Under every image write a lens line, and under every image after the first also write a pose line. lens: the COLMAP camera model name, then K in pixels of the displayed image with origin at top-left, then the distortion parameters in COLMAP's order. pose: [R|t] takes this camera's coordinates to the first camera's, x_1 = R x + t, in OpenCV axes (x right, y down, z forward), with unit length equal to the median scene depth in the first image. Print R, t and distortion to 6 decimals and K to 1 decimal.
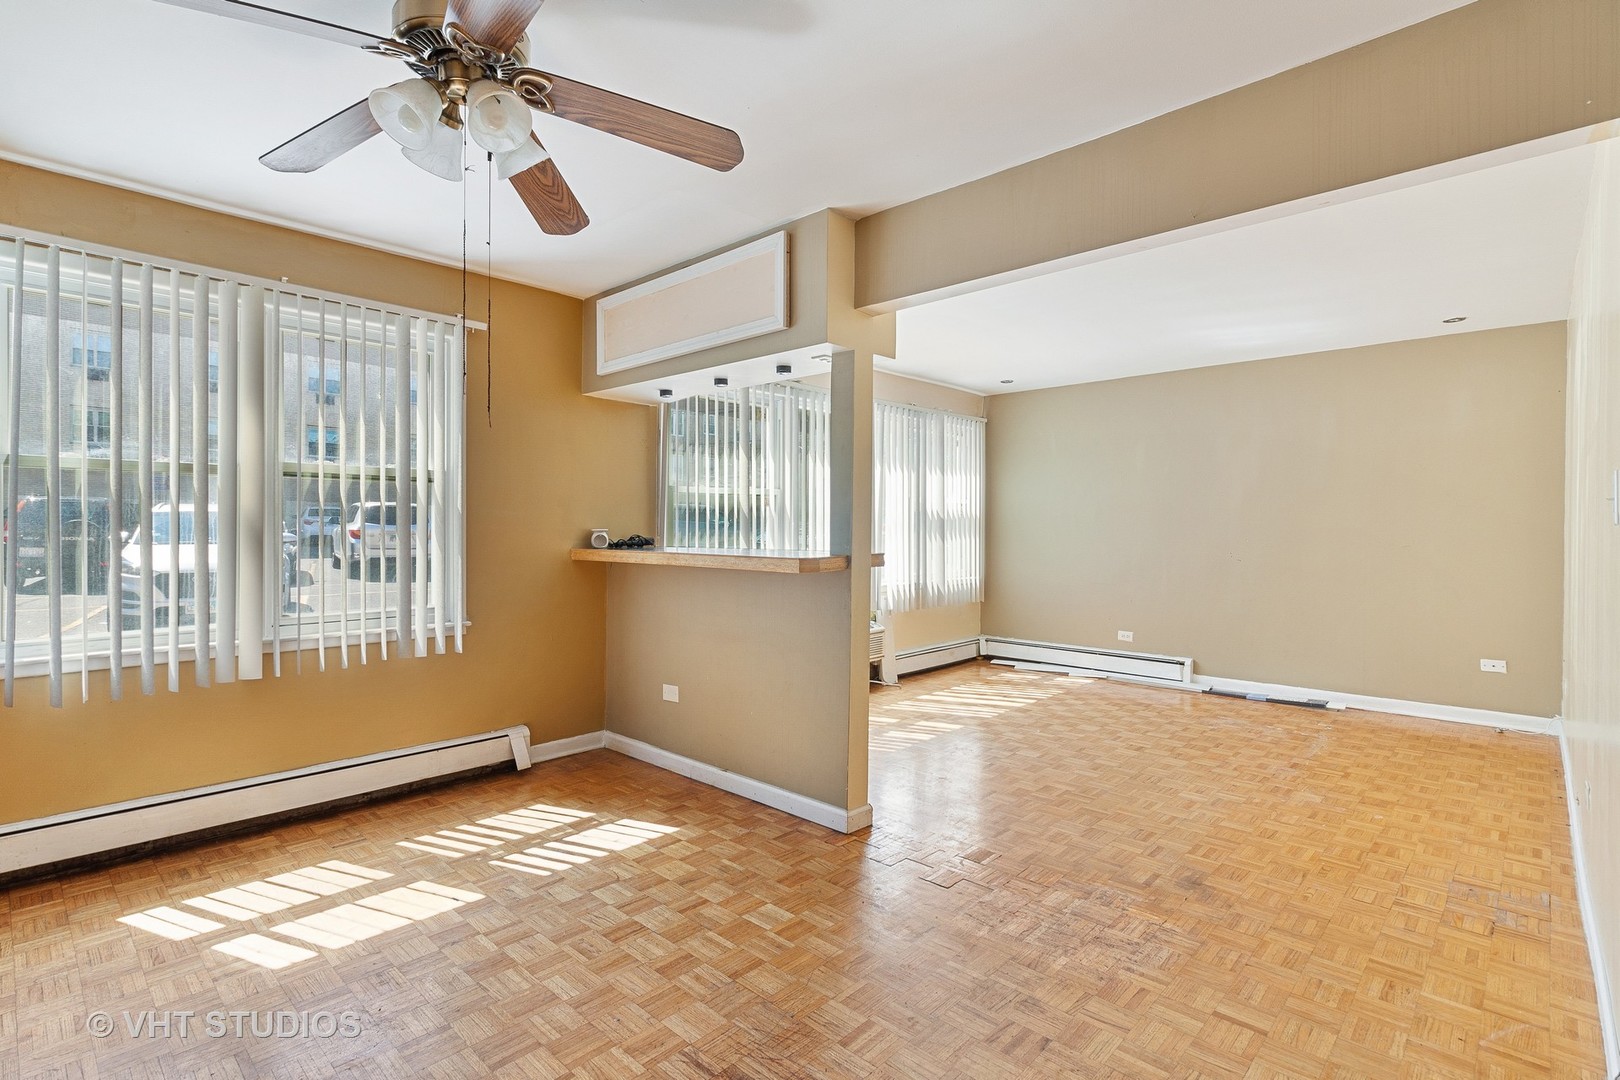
lens RADIAL K [[759.6, 0, 814.6], [0, 759.6, 543.3], [0, 0, 1]] dist [0.005642, 0.000463]
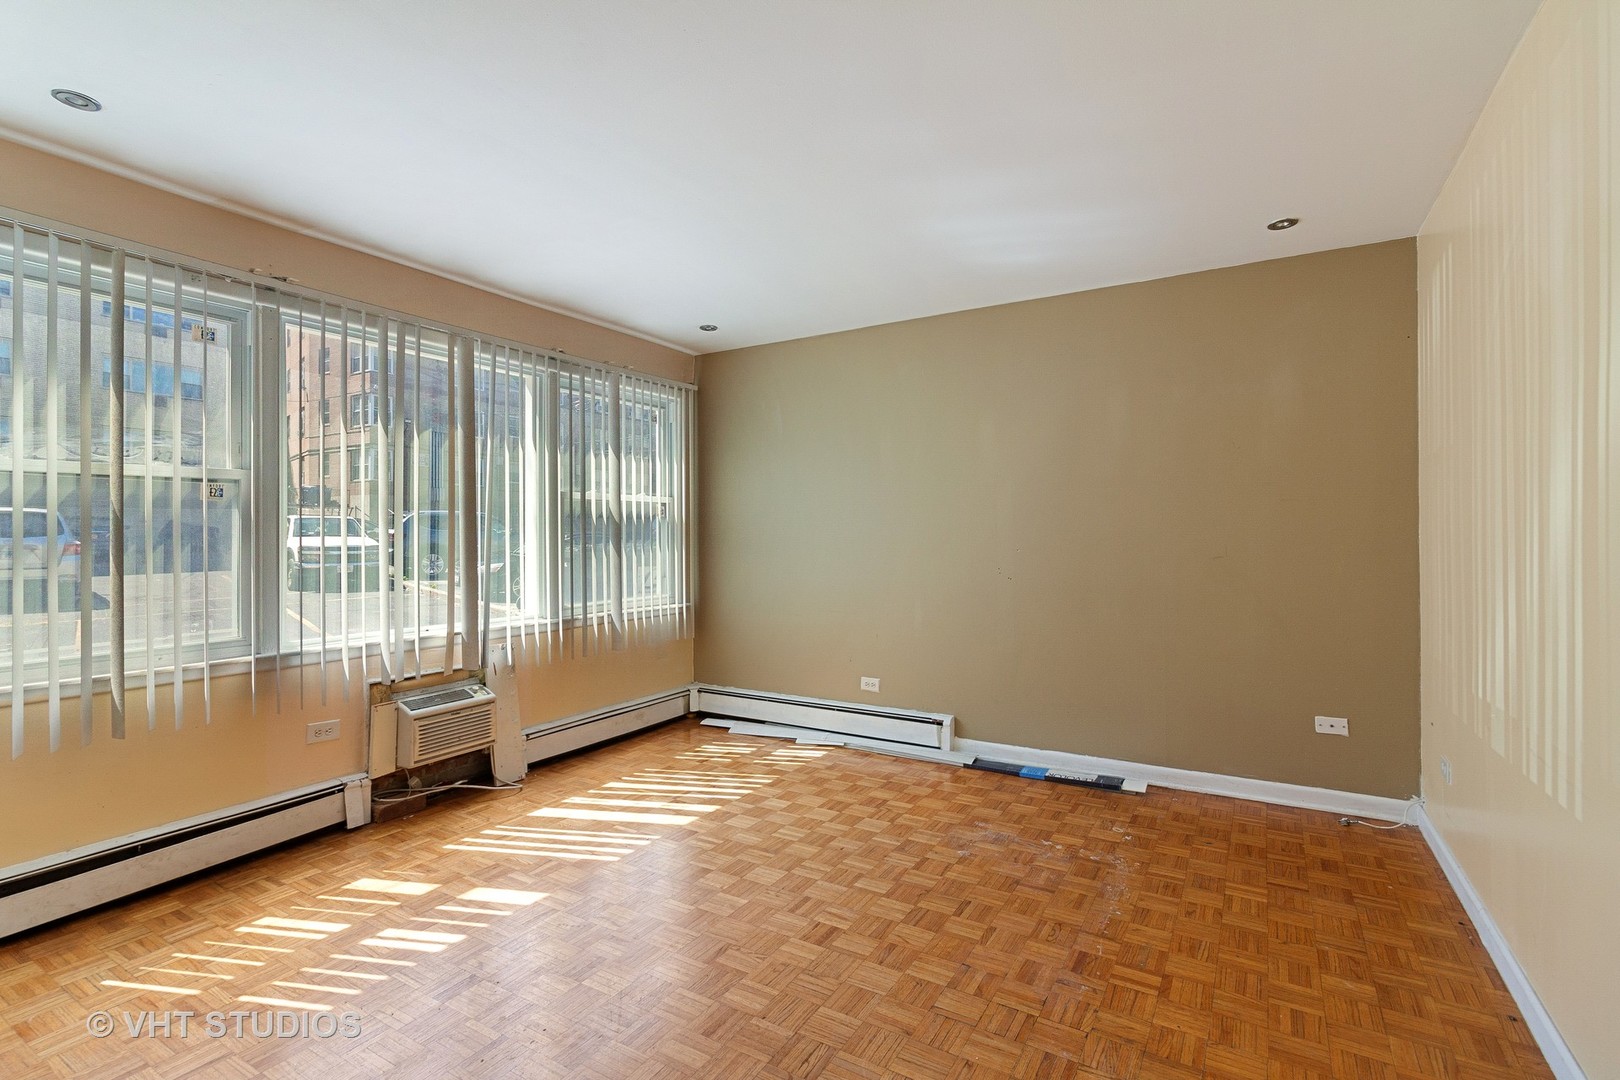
lens RADIAL K [[759.6, 0, 808.1], [0, 759.6, 540.1], [0, 0, 1]] dist [0.005642, 0.000463]
pose [[0.976885, -0.008542, 0.213594, 0.200850], [0.011599, 0.999847, -0.013065, -0.005841], [-0.213449, 0.015240, 0.976835, 0.310692]]
